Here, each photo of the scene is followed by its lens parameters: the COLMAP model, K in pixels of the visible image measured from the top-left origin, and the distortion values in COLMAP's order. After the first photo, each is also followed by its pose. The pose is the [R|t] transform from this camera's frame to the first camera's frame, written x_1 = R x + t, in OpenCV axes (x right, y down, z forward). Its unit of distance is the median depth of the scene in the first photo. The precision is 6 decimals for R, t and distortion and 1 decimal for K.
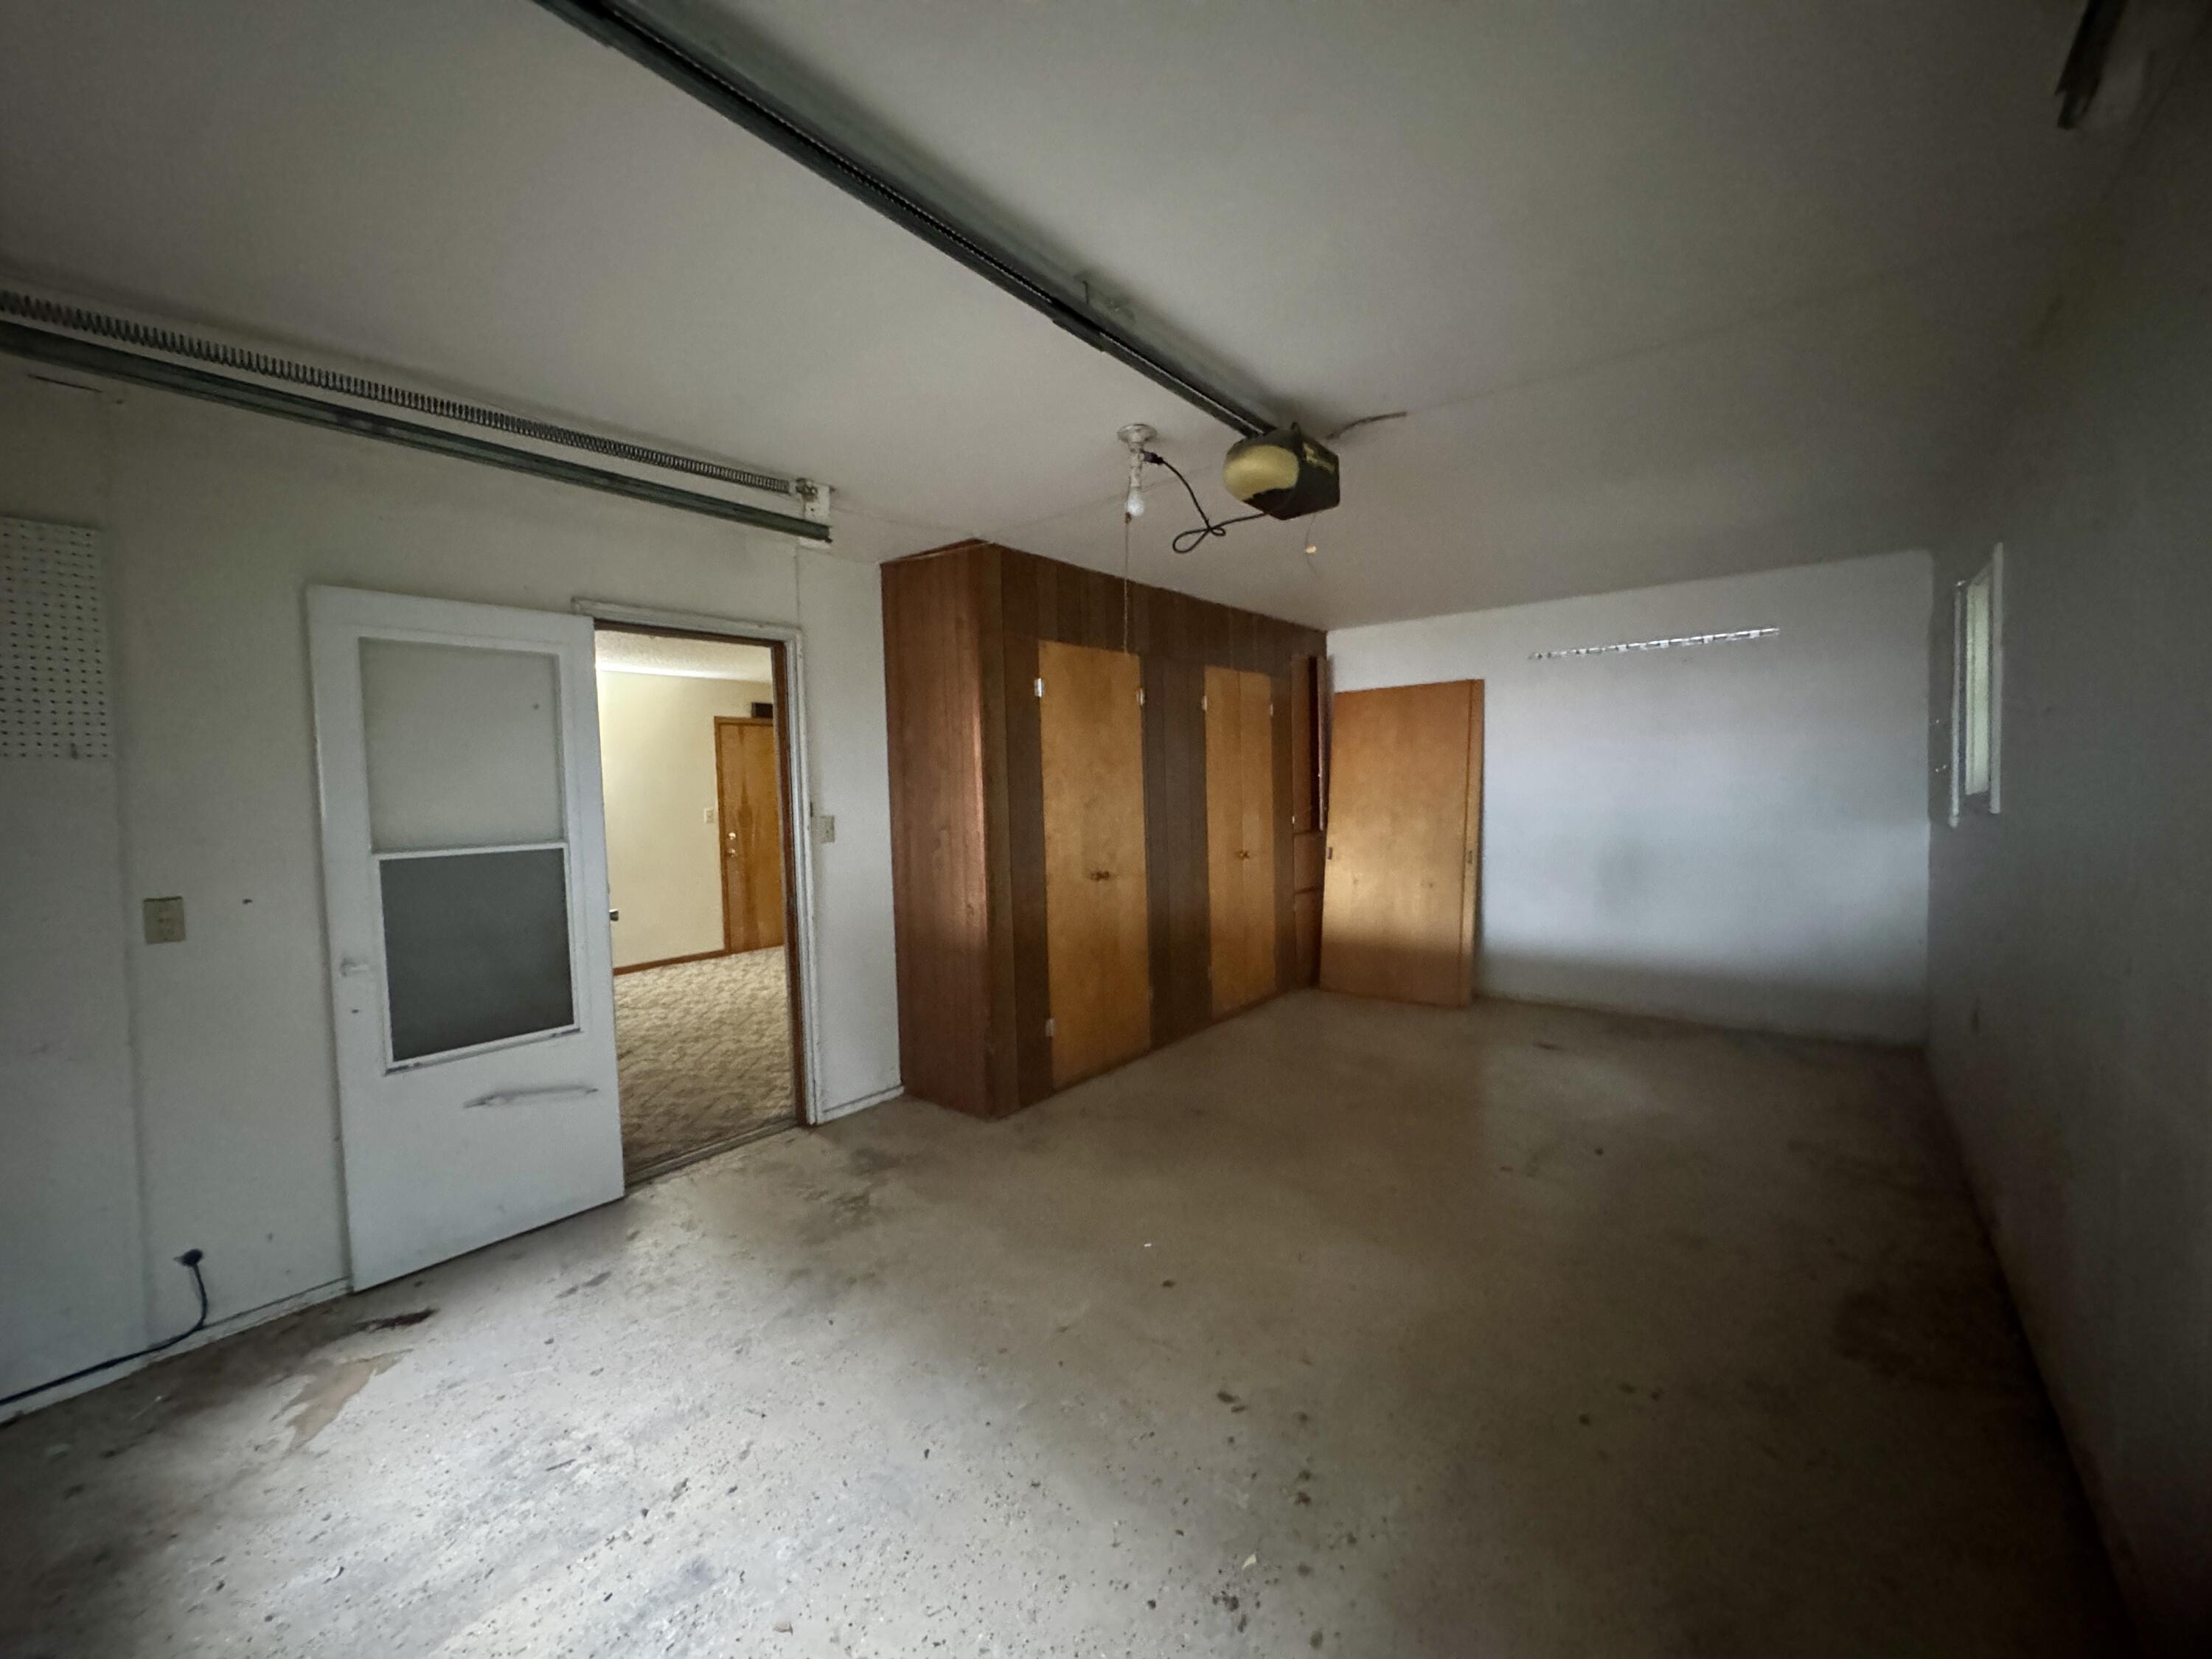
lens RADIAL K [[889.5, 0, 1107.2], [0, 889.5, 833.6], [0, 0, 1]] dist [-0.007742, 0.003906]
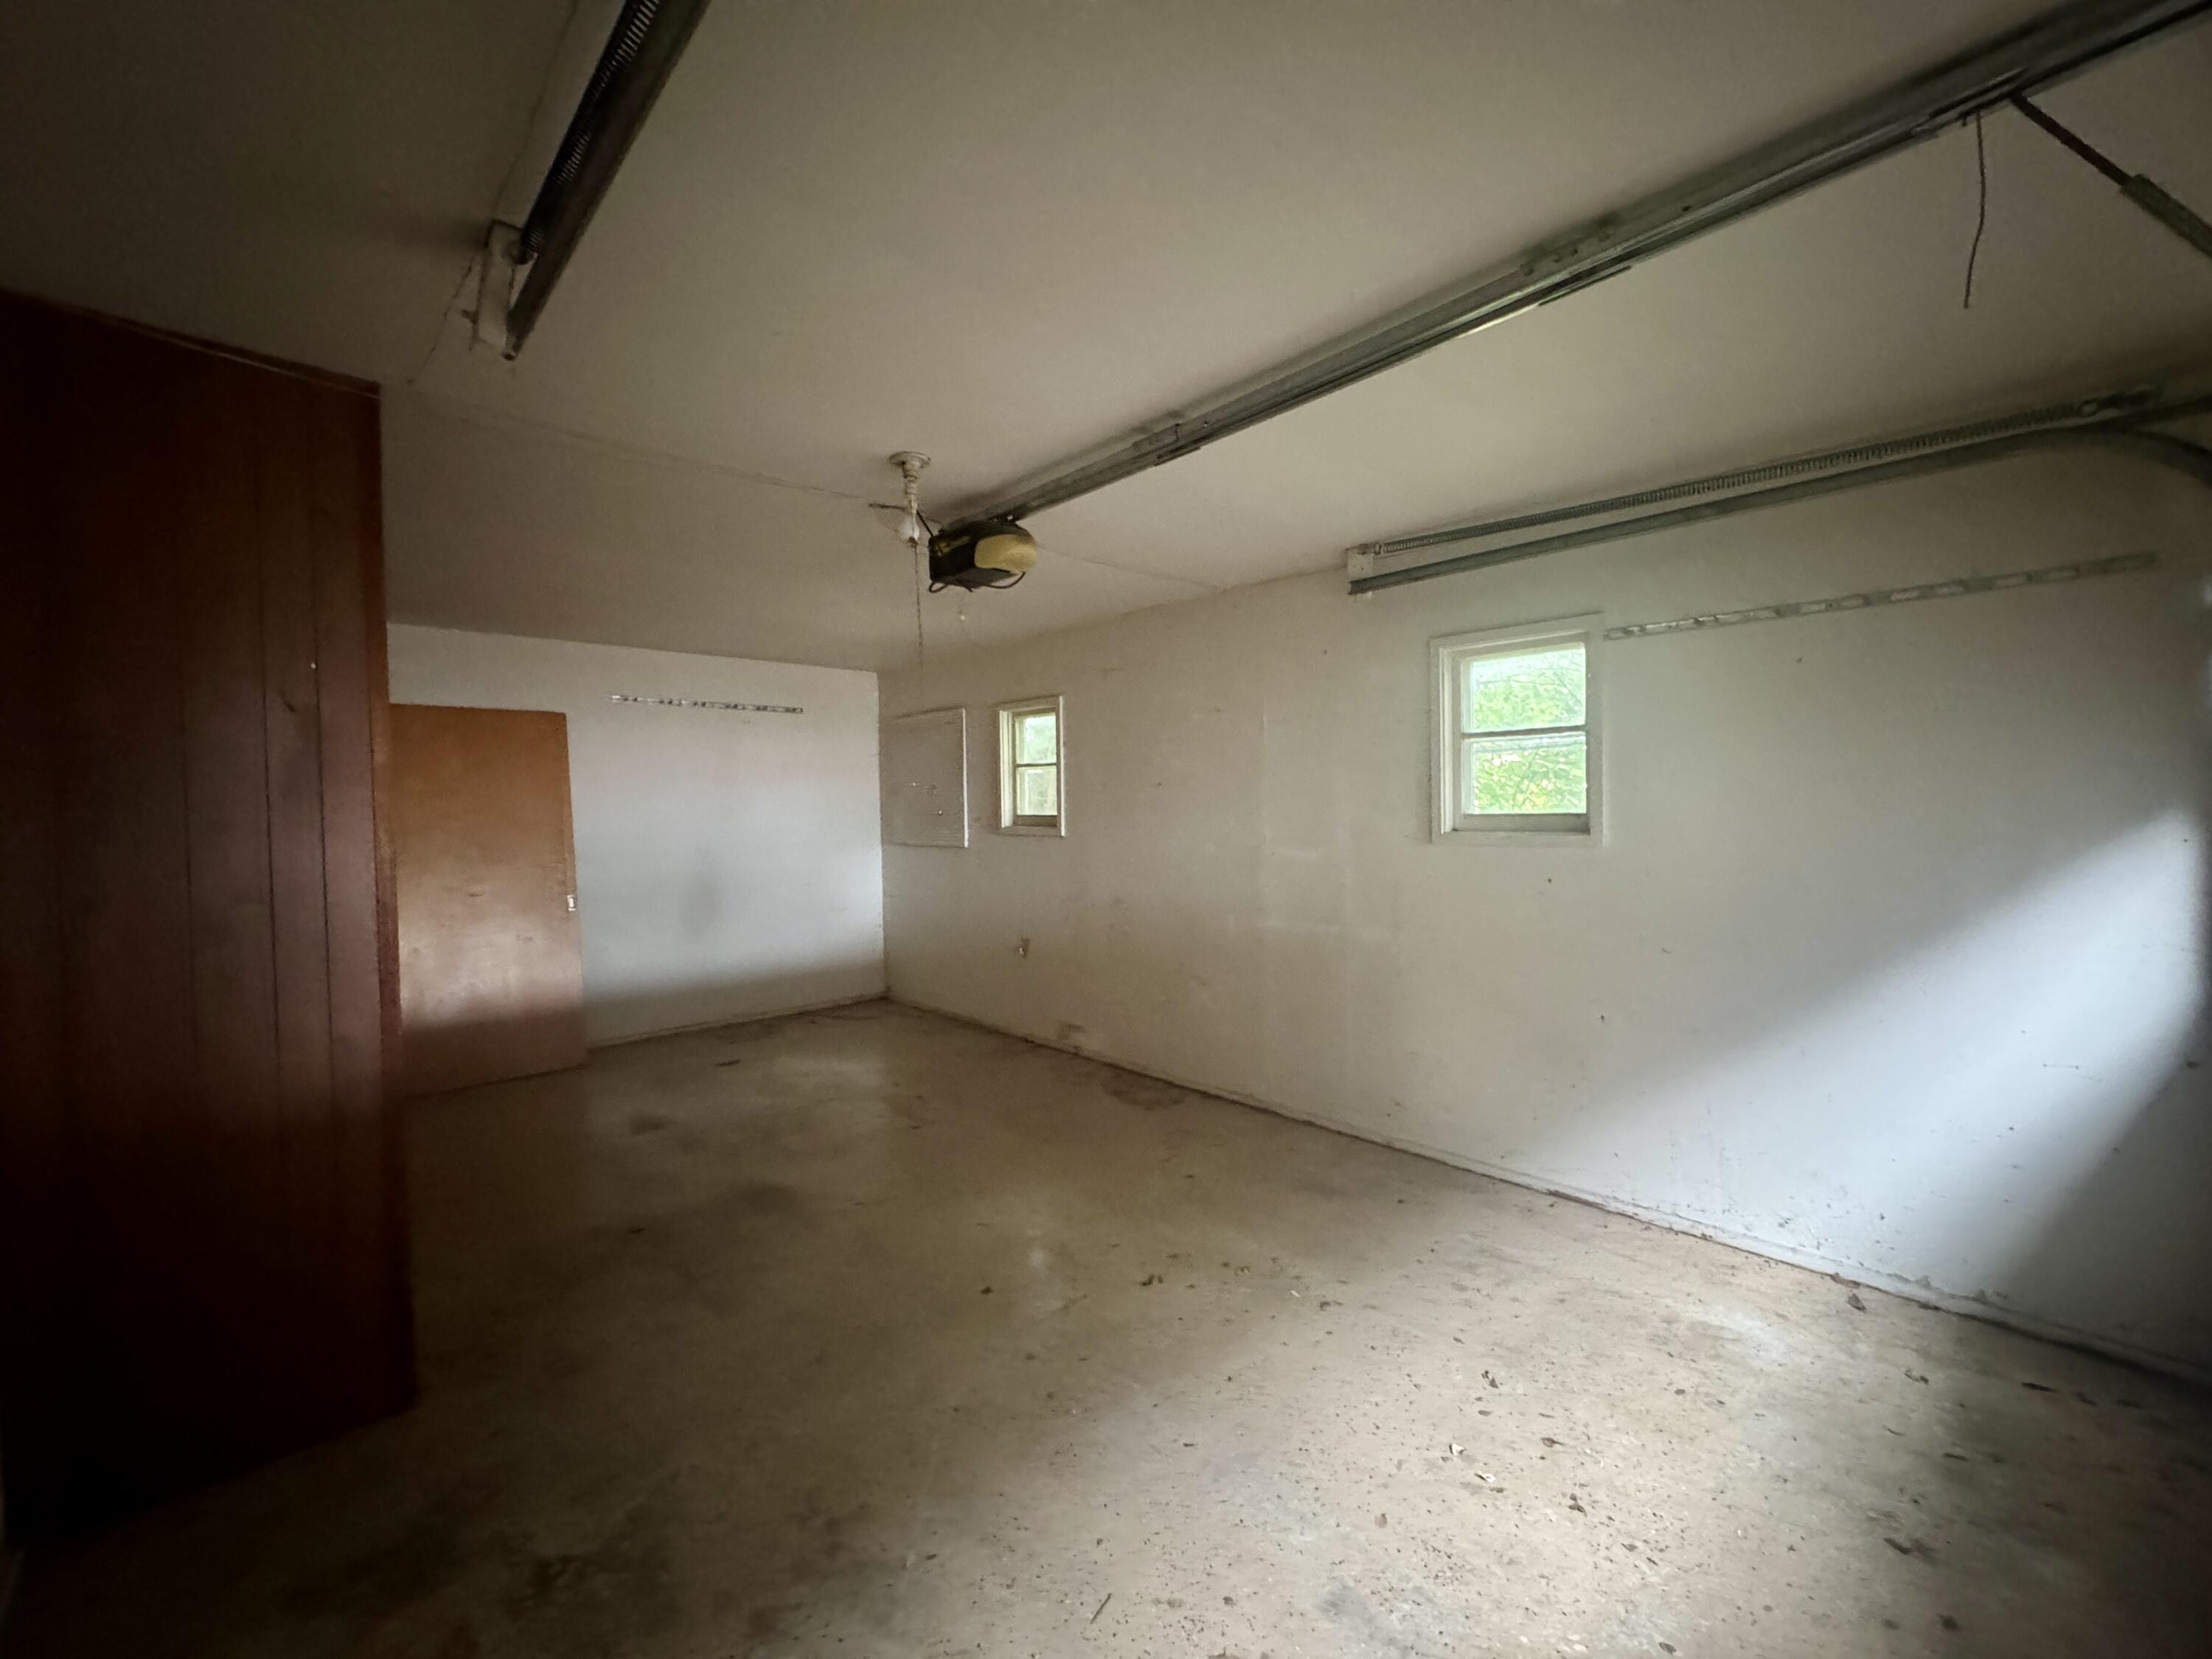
lens RADIAL K [[889.5, 0, 1108.3], [0, 889.5, 820.9], [0, 0, 1]] dist [-0.007742, 0.003906]
pose [[0.130812, 0.005967, 0.991389, -1.354825], [0.066509, 0.997676, -0.014781, -0.023154], [-0.989174, 0.067869, 0.130112, 0.984349]]
